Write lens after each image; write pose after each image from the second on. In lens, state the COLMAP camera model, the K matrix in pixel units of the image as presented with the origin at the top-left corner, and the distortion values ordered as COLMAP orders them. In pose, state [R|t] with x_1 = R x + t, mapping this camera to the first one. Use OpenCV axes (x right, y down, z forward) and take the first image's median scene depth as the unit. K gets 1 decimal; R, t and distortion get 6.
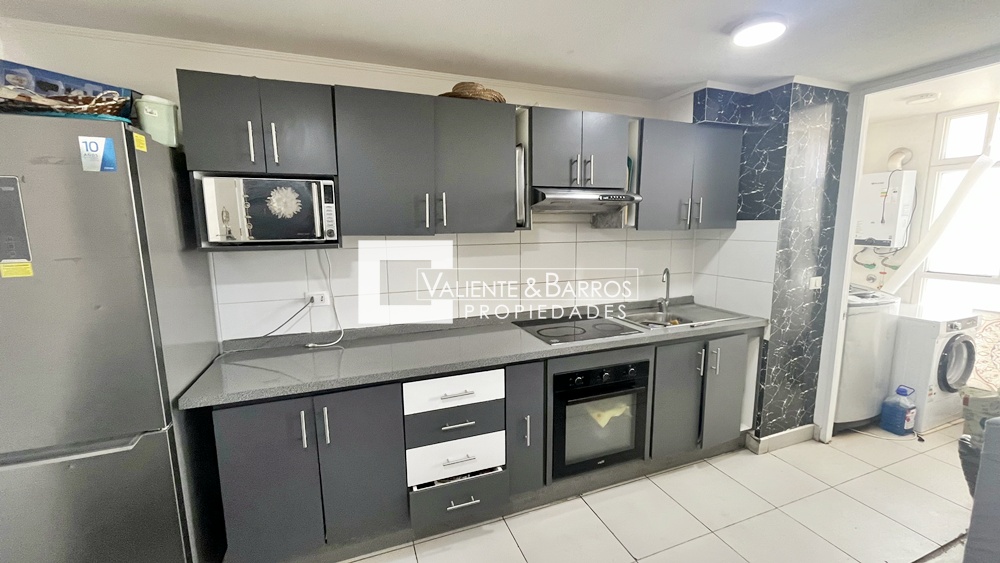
lens RADIAL K [[402.0, 0, 497.4], [0, 402.0, 281.9], [0, 0, 1]] dist [-0.003464, -0.000240]
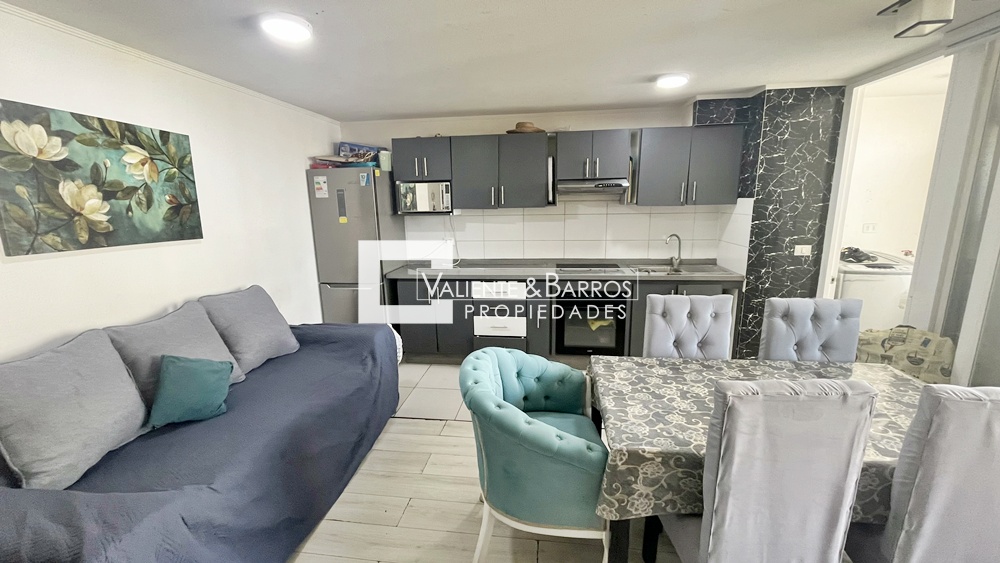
lens RADIAL K [[402.0, 0, 499.0], [0, 402.0, 283.5], [0, 0, 1]] dist [-0.003464, -0.000240]
pose [[0.877539, 0.091404, -0.470713, 0.652821], [-0.058328, 0.994722, 0.084418, 0.060888], [0.475945, -0.046624, 0.878238, -0.566247]]
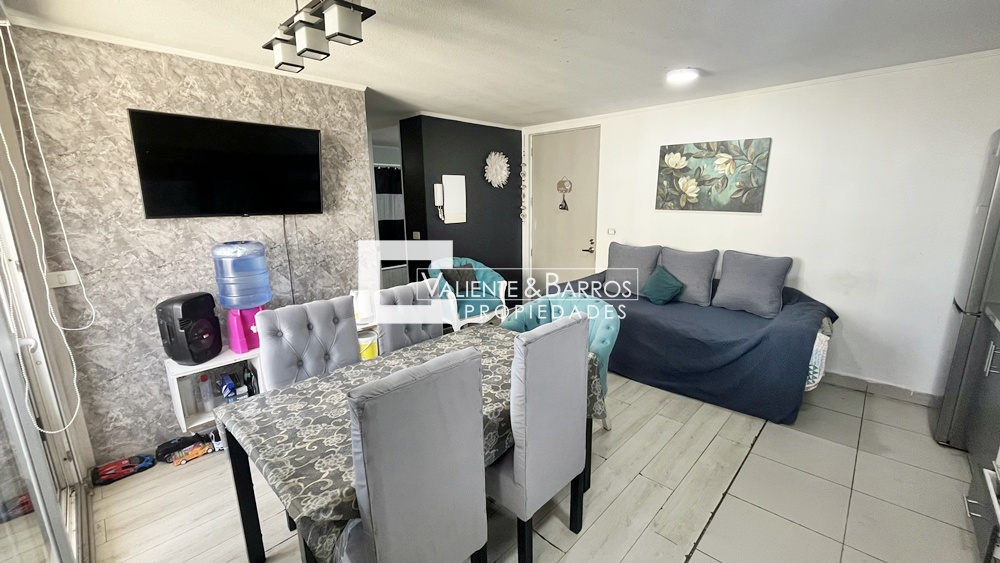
lens RADIAL K [[402.0, 0, 497.9], [0, 402.0, 282.1], [0, 0, 1]] dist [-0.003464, -0.000240]
pose [[-0.905056, 0.107577, -0.411462, 0.949721], [-0.039310, 0.942178, 0.332800, -0.134859], [0.423472, 0.317377, -0.848495, 0.929450]]
